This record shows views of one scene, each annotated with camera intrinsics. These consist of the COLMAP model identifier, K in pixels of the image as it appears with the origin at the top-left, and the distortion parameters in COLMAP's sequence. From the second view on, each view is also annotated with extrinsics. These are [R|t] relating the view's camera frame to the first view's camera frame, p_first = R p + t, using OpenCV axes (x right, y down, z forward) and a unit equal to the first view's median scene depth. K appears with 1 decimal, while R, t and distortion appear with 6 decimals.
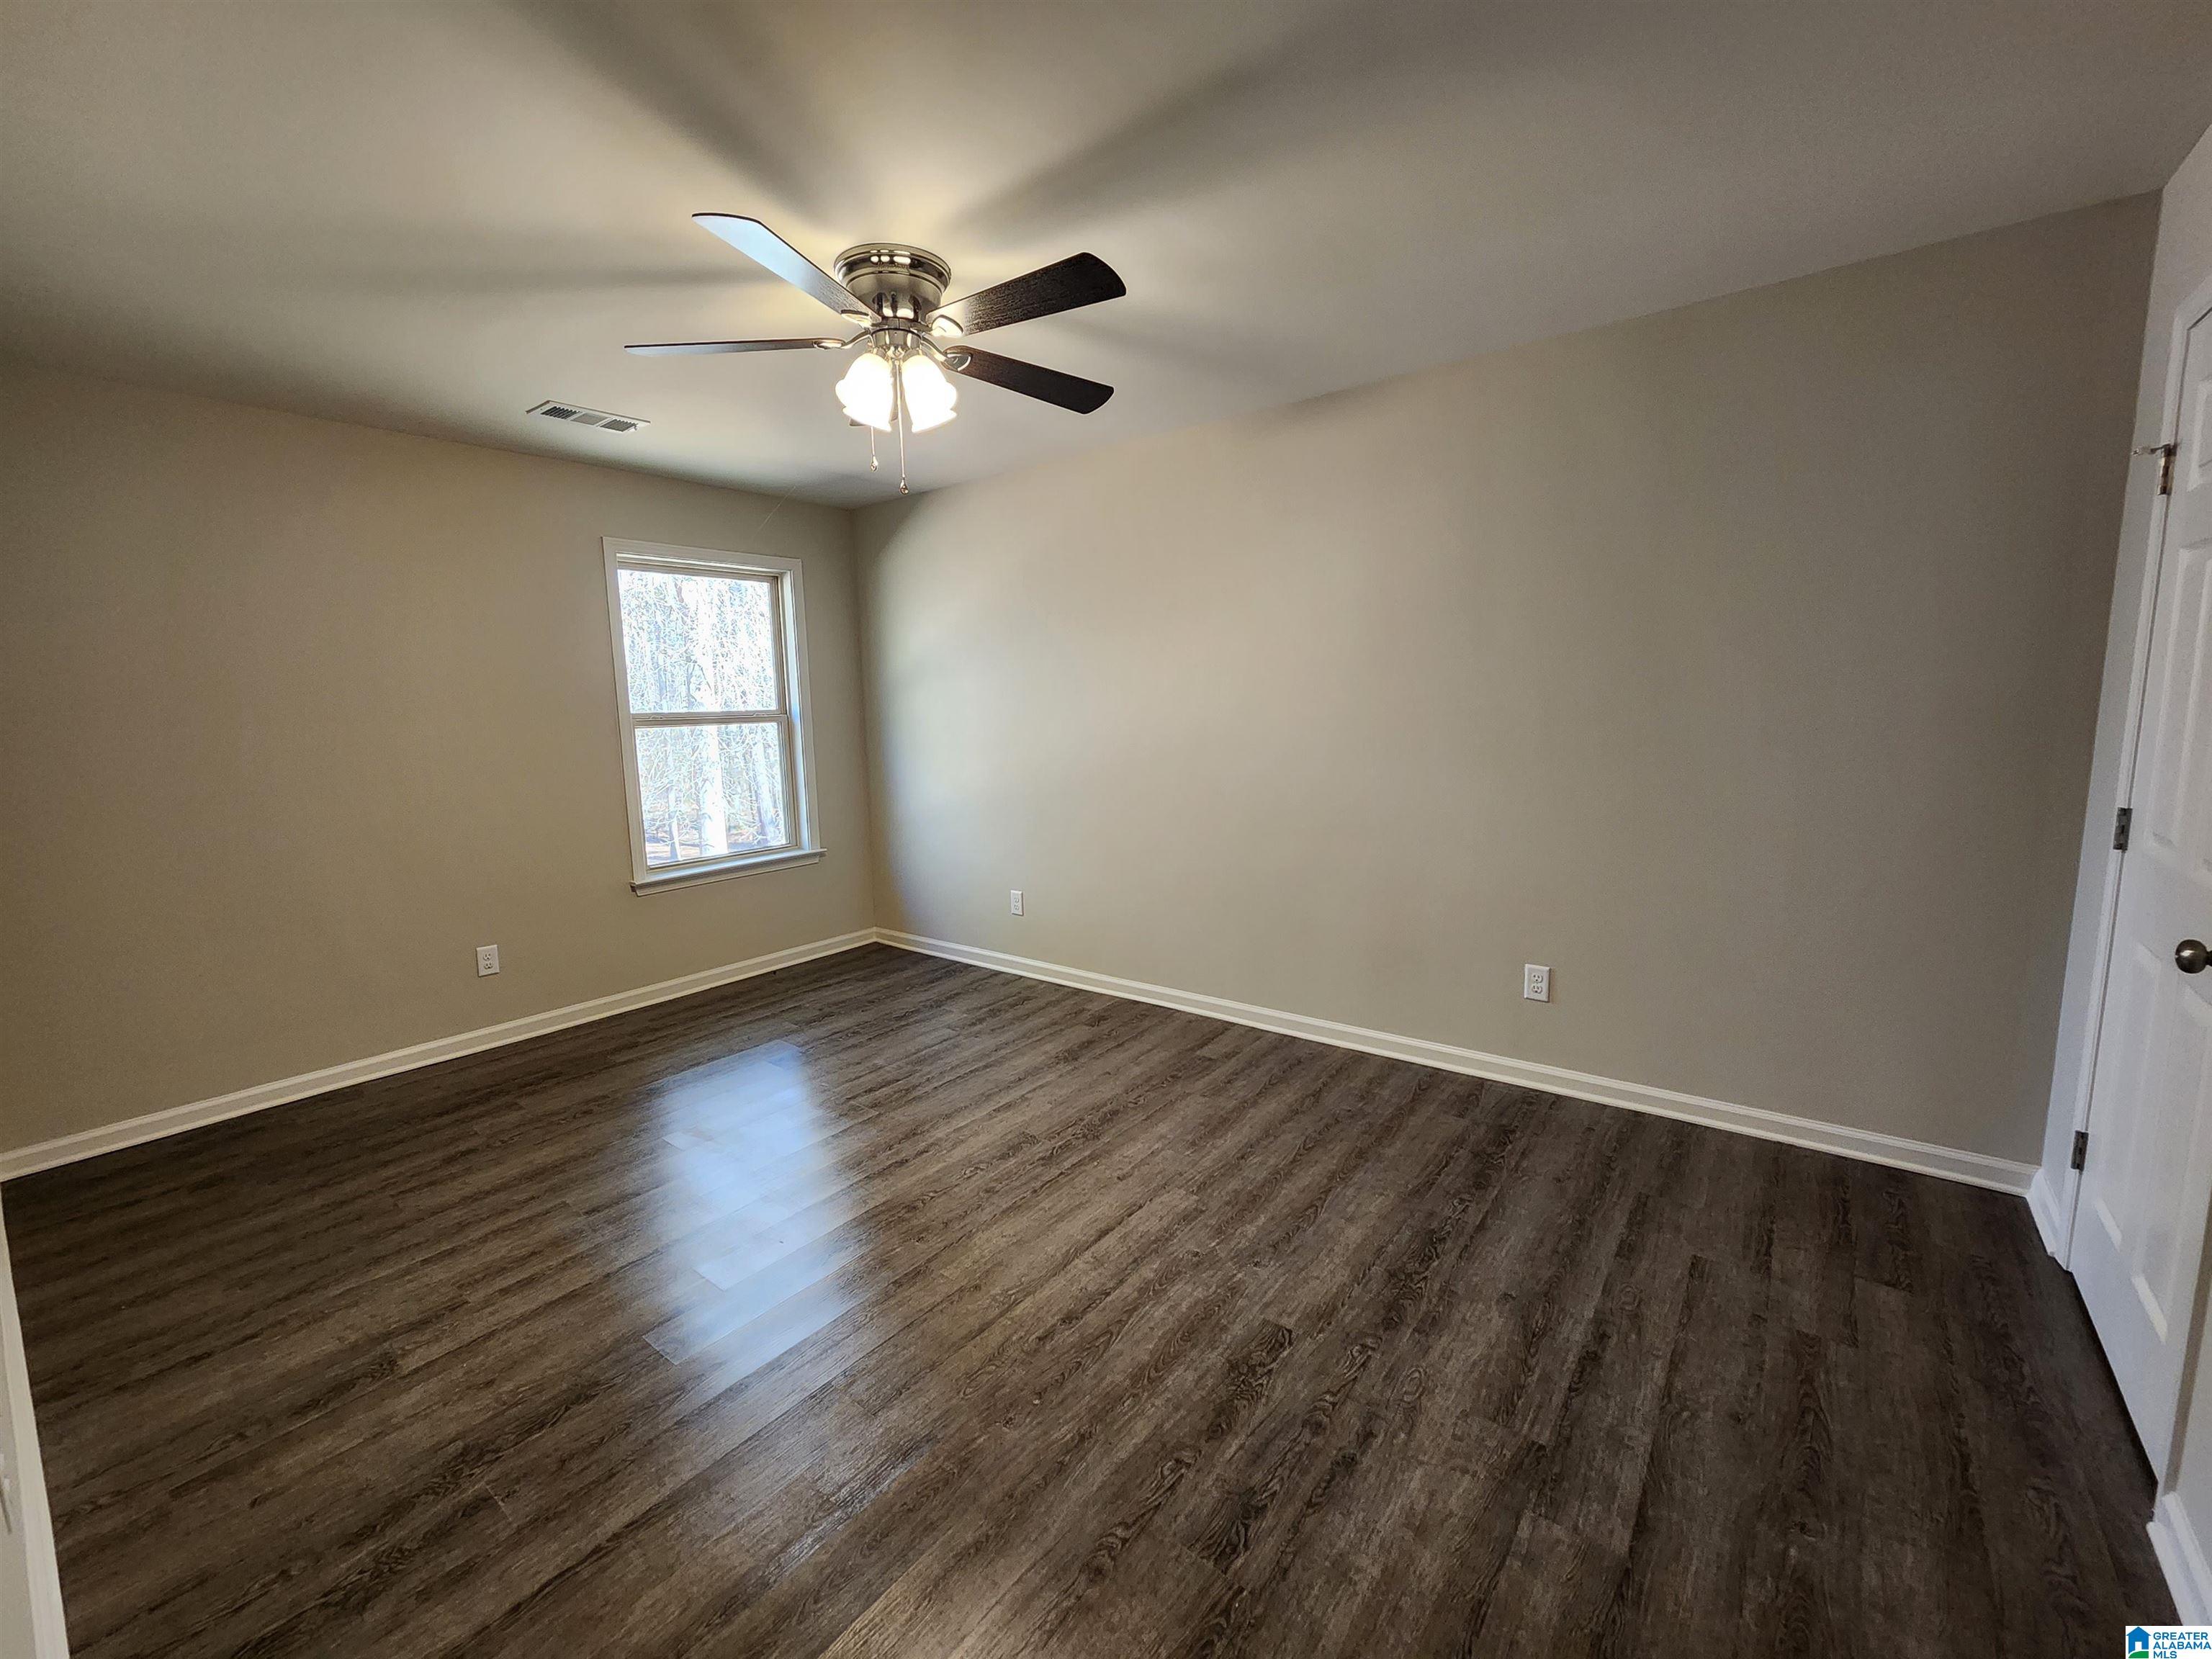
lens RADIAL K [[909.6, 0, 1109.8], [0, 909.6, 836.0], [0, 0, 1]] dist [-0.002454, 0.001422]
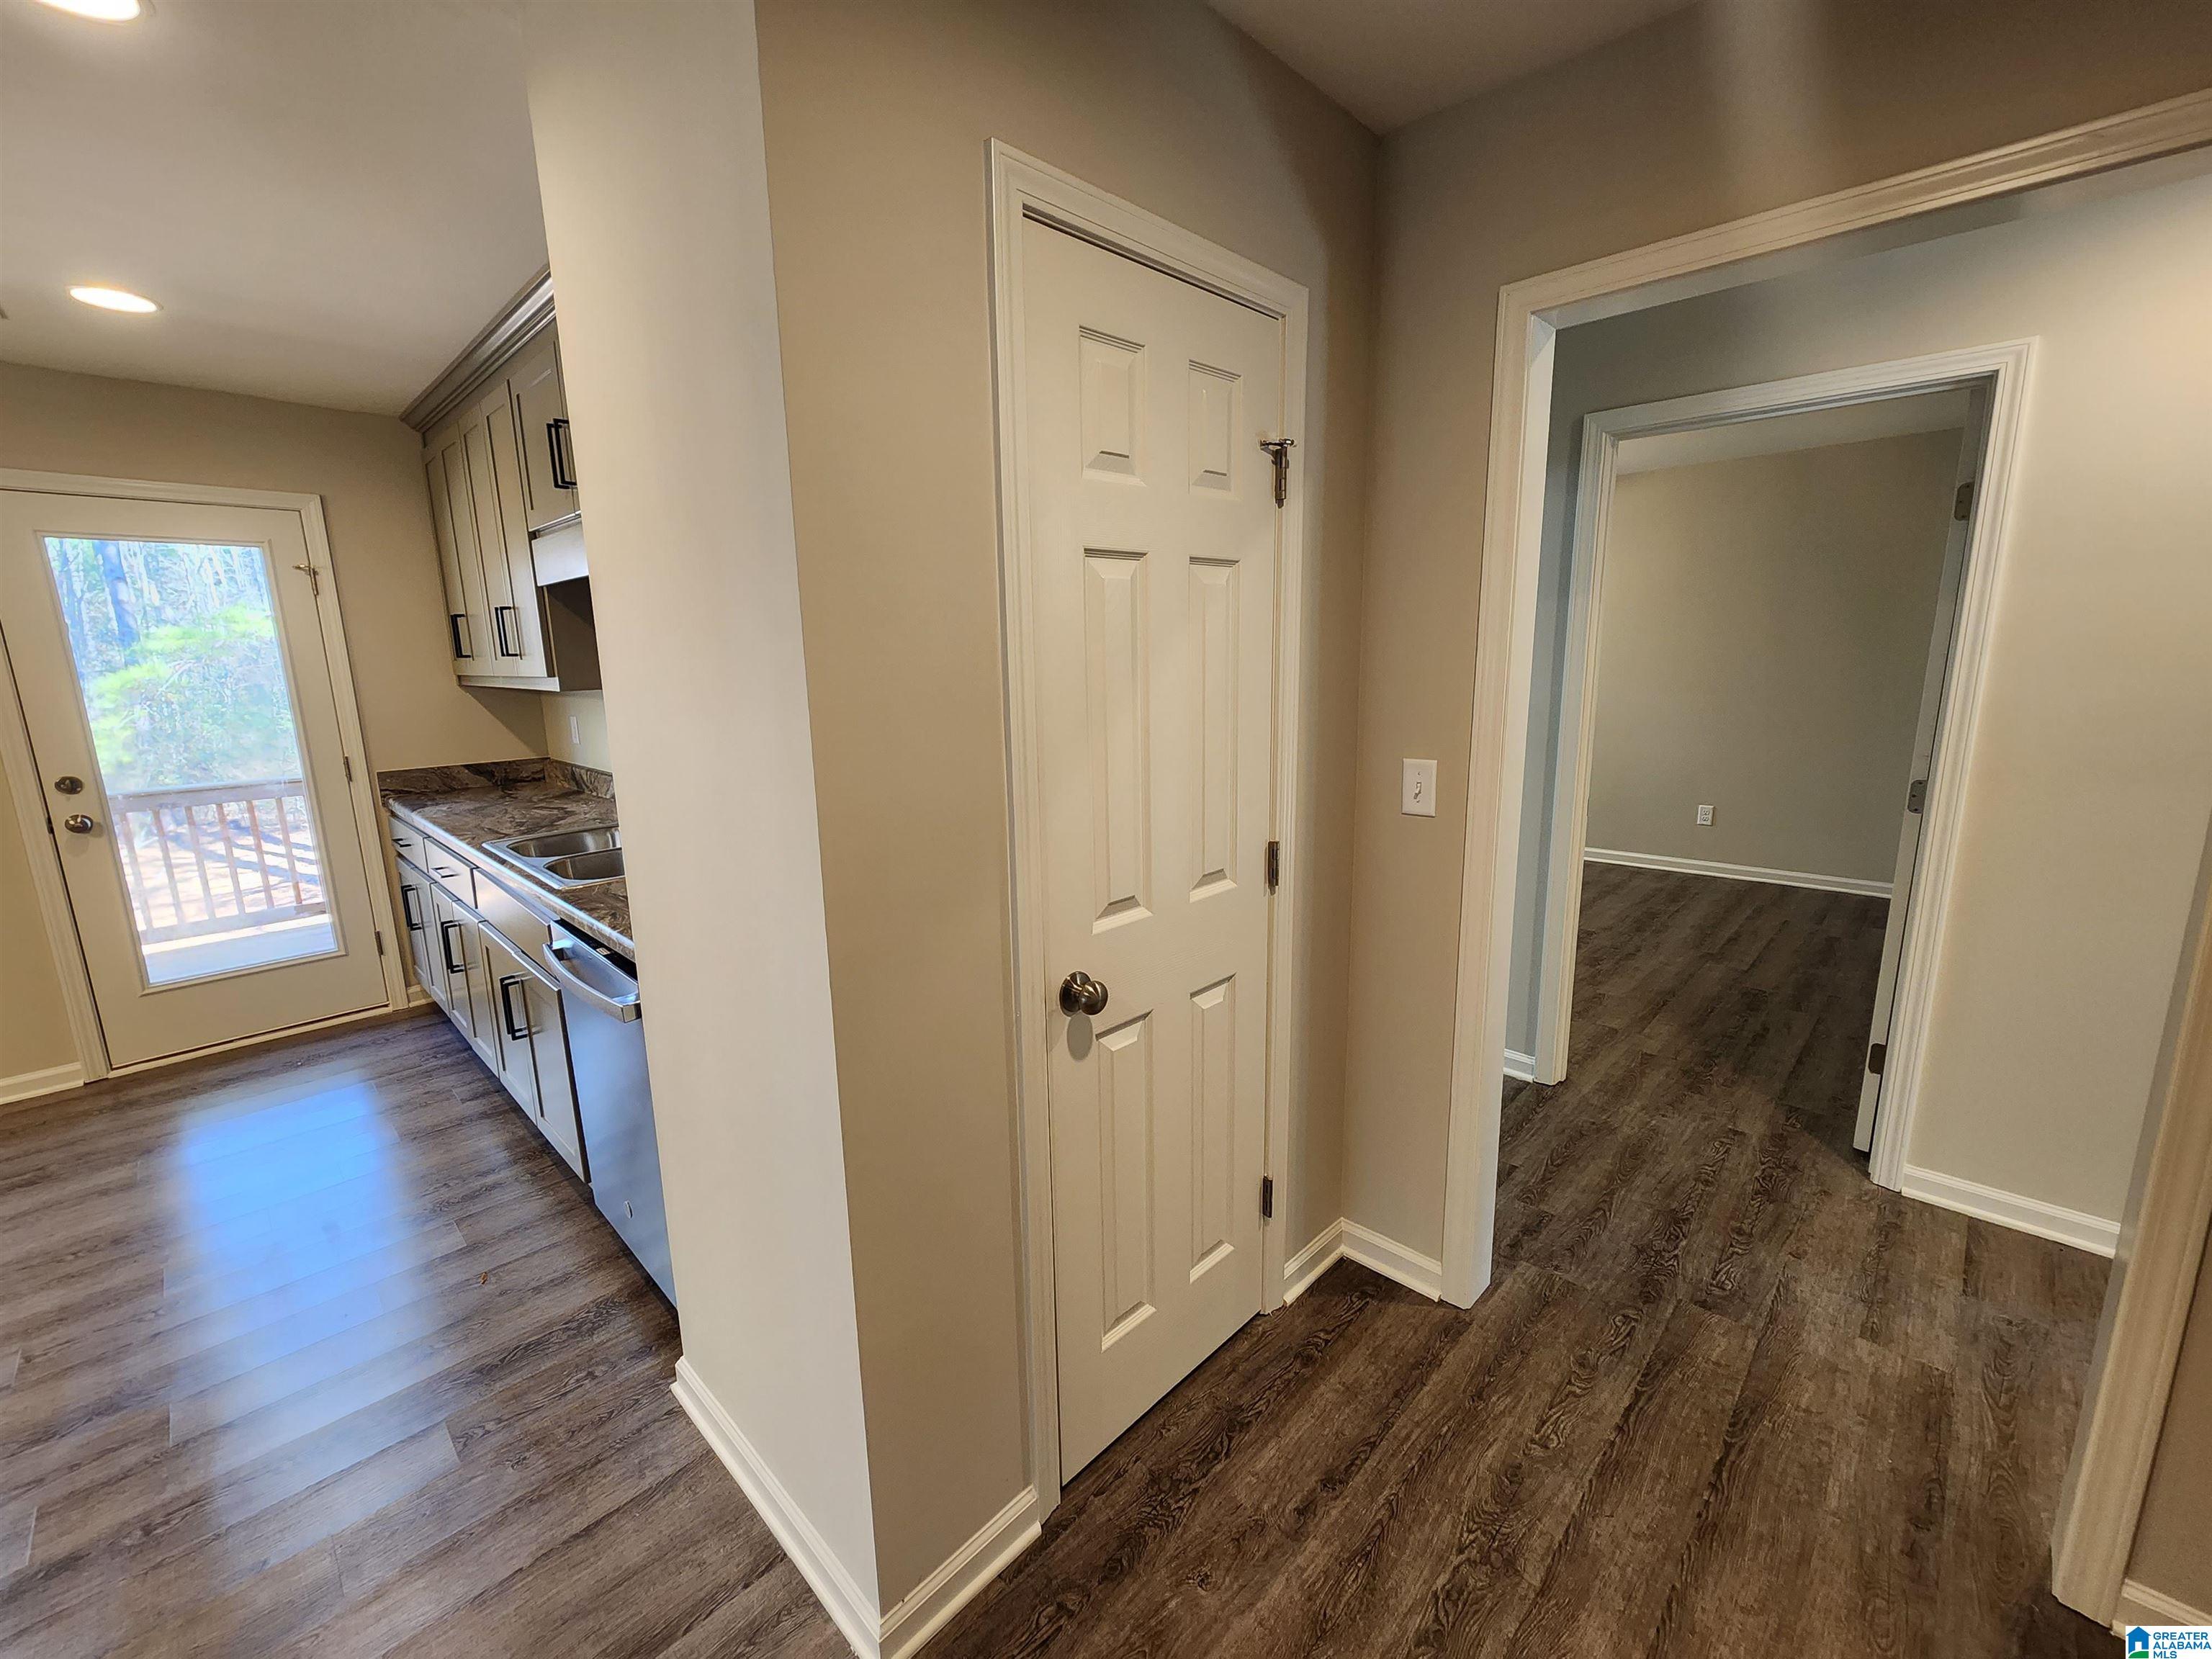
lens RADIAL K [[909.6, 0, 1097.4], [0, 909.6, 830.0], [0, 0, 1]] dist [-0.002454, 0.001422]
pose [[0.992983, 0.037922, -0.112014, -0.736456], [-0.032535, 0.998243, 0.049531, 0.193167], [0.113696, -0.045539, 0.992471, -1.304978]]
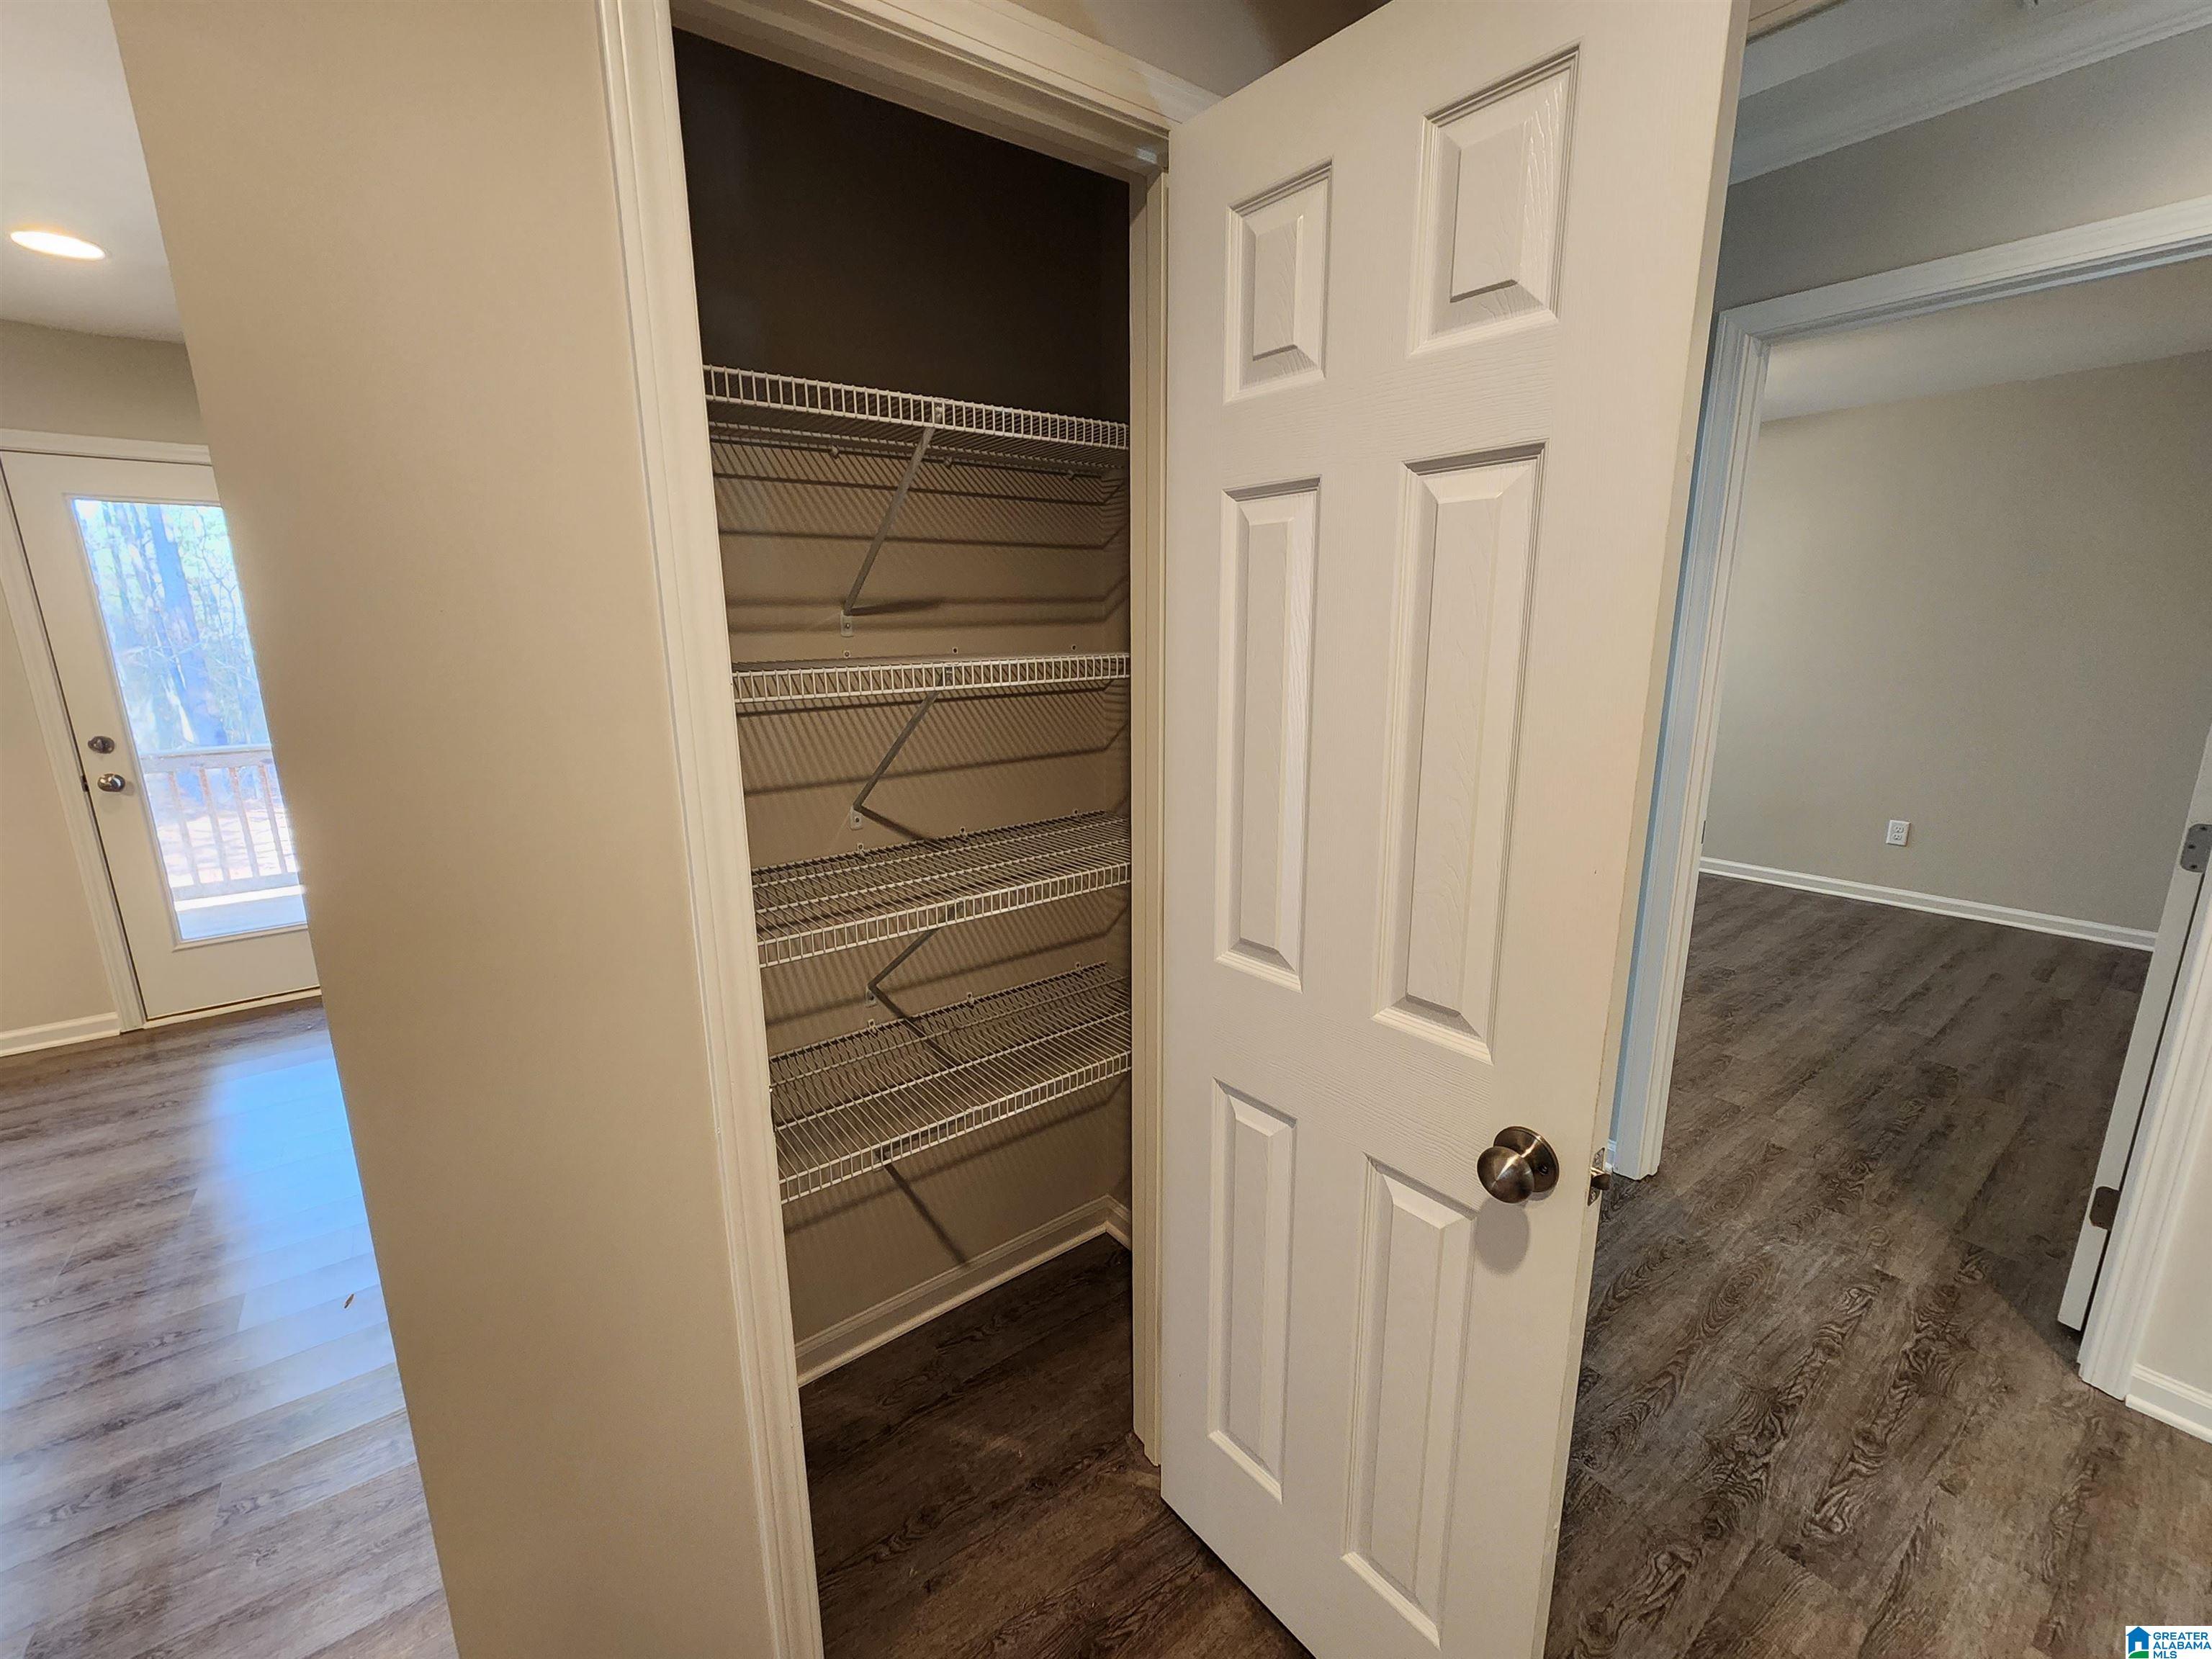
lens RADIAL K [[909.6, 0, 1105.6], [0, 909.6, 824.0], [0, 0, 1]] dist [-0.002454, 0.001422]
pose [[0.964161, 0.083070, -0.251980, -0.565399], [-0.064398, 0.994593, 0.081477, 0.150103], [0.257385, -0.062329, 0.964297, -1.066199]]
